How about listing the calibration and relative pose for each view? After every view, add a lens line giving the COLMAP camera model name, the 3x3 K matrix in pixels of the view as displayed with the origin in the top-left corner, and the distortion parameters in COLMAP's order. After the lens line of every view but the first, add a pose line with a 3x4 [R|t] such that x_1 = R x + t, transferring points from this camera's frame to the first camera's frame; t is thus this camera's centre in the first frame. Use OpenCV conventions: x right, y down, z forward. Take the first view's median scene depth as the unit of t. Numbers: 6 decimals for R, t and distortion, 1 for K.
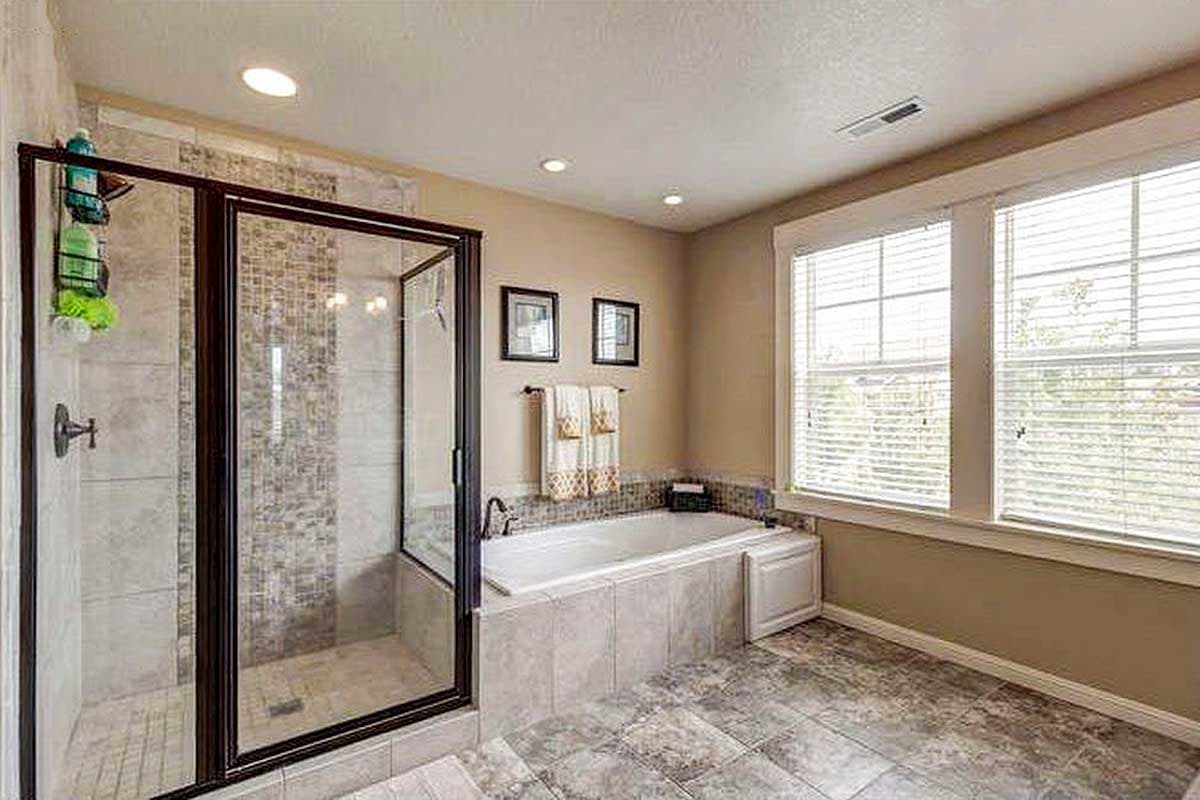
lens RADIAL K [[556.6, 0, 600.0], [0, 556.6, 400.0], [0, 0, 1]] dist [0.000316, -0.000228]
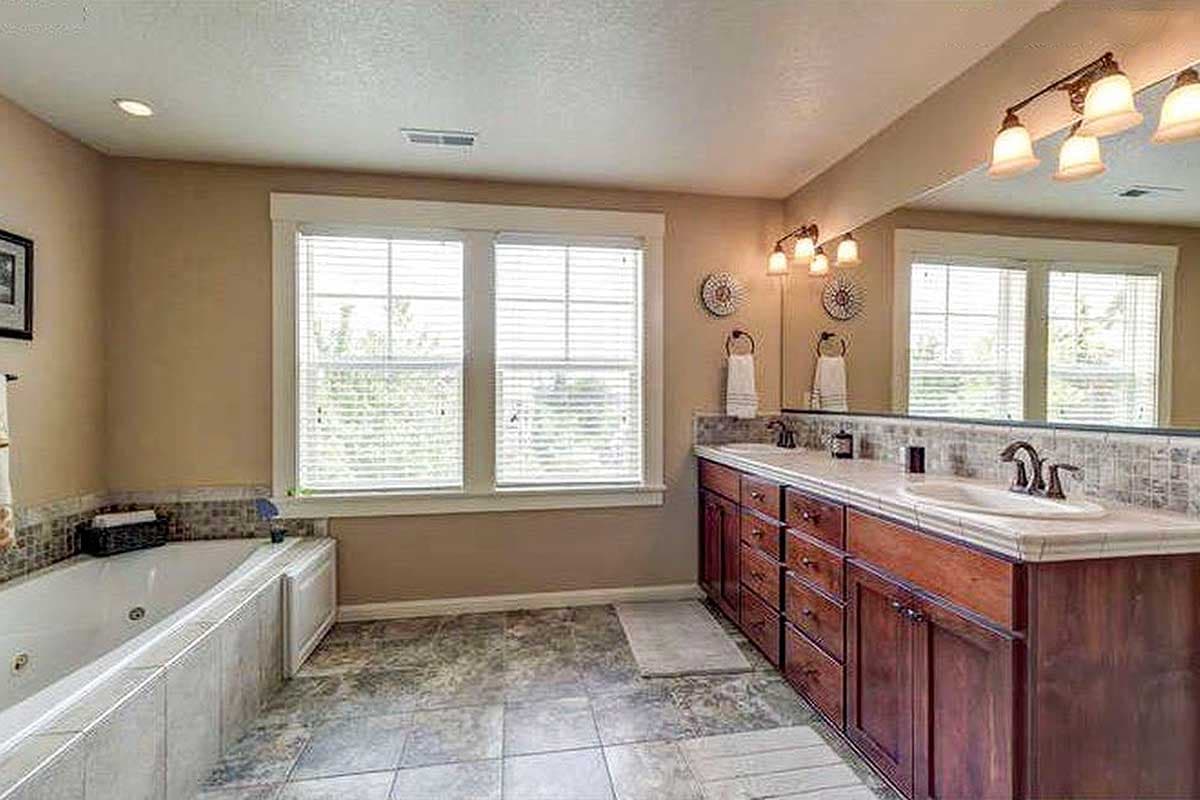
lens RADIAL K [[559.0, 0, 602.6], [0, 559.0, 393.1], [0, 0, 1]] dist [-0.001063, -0.000791]
pose [[0.440309, 0.000491, 0.897846, -0.271426], [-0.000128, 1.000000, -0.000484, -0.000695], [-0.897846, 0.000098, 0.440309, 0.183393]]
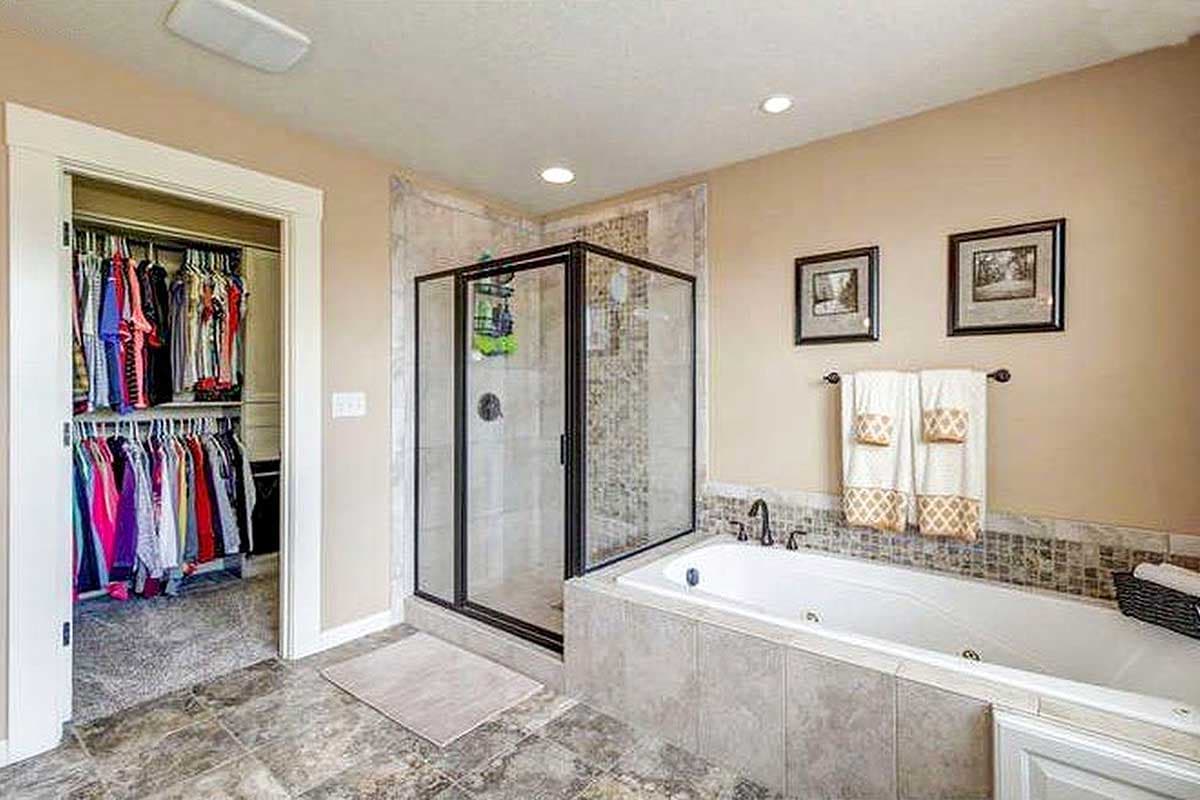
lens RADIAL K [[549.1, 0, 602.1], [0, 549.1, 386.9], [0, 0, 1]] dist [0.002843, 0.000131]
pose [[0.279465, -0.005478, -0.960140, 0.597559], [0.001990, 0.999985, -0.005126, -0.003487], [0.960154, -0.000478, 0.279472, 0.511184]]
